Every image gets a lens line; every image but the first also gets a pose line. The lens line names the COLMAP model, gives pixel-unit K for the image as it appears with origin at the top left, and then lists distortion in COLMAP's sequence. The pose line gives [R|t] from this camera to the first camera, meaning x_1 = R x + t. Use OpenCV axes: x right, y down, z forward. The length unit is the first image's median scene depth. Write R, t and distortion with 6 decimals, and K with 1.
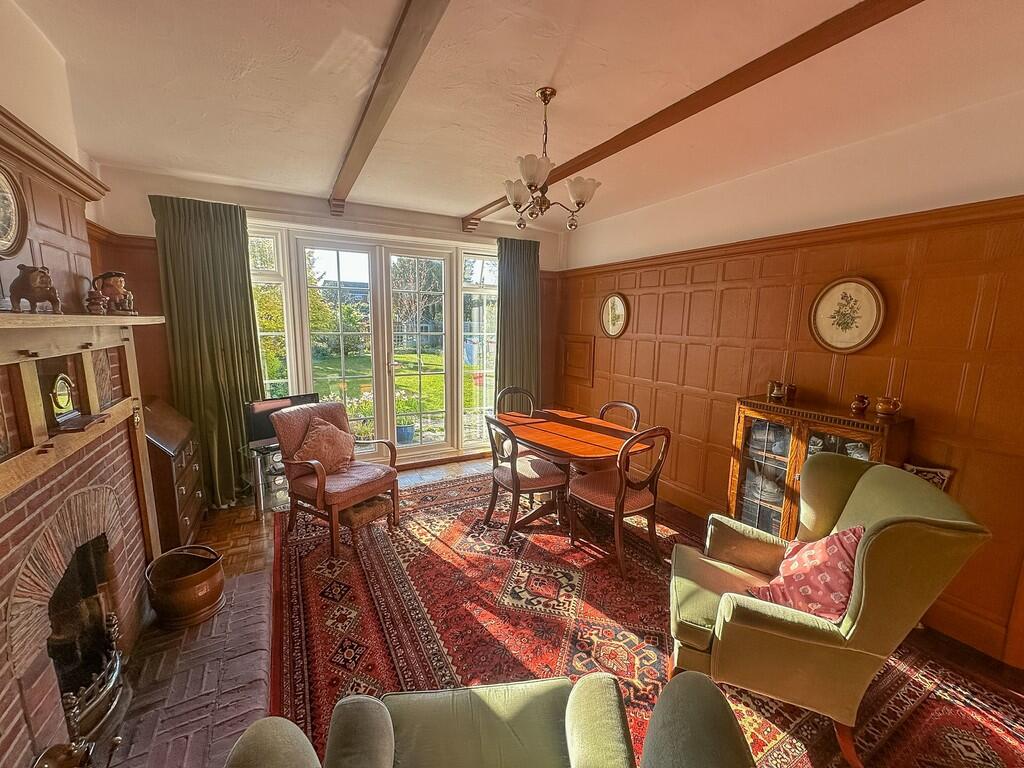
lens RADIAL K [[408.6, 0, 511.3], [0, 408.6, 383.4], [0, 0, 1]] dist [0.000492, 0.000234]
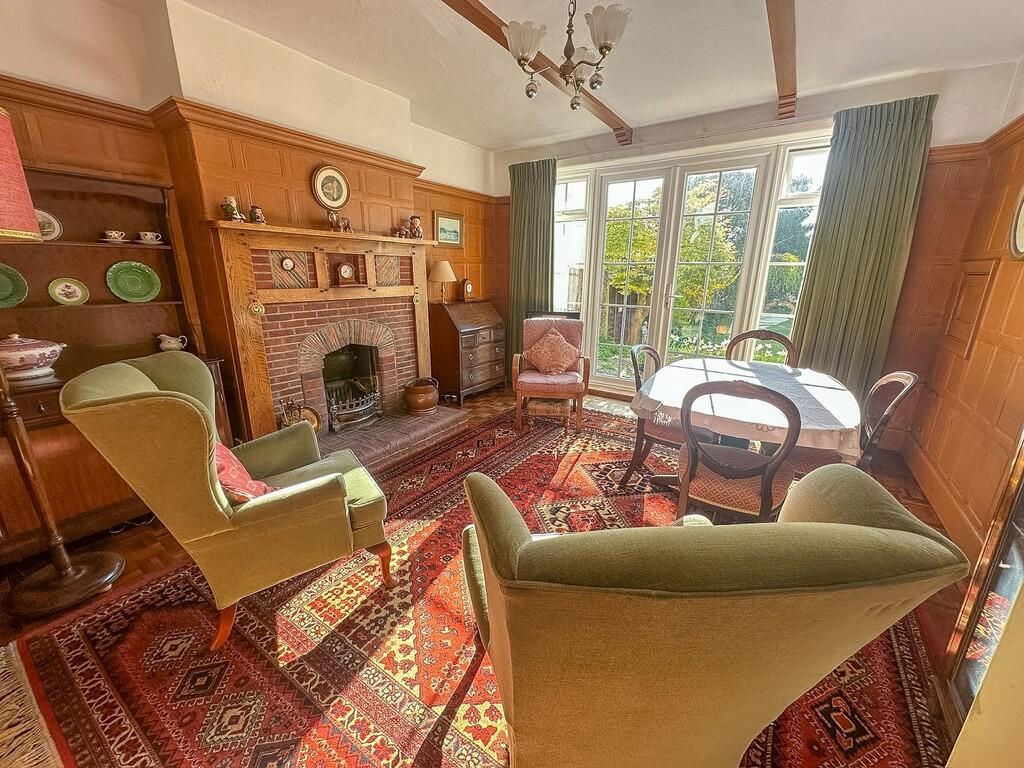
lens RADIAL K [[408.6, 0, 512.5], [0, 408.6, 383.2], [0, 0, 1]] dist [0.000492, 0.000234]
pose [[0.451135, 0.228127, -0.862806, 0.539457], [-0.141119, 0.972850, 0.183436, 0.034604], [0.881228, 0.039004, 0.471080, 0.305994]]
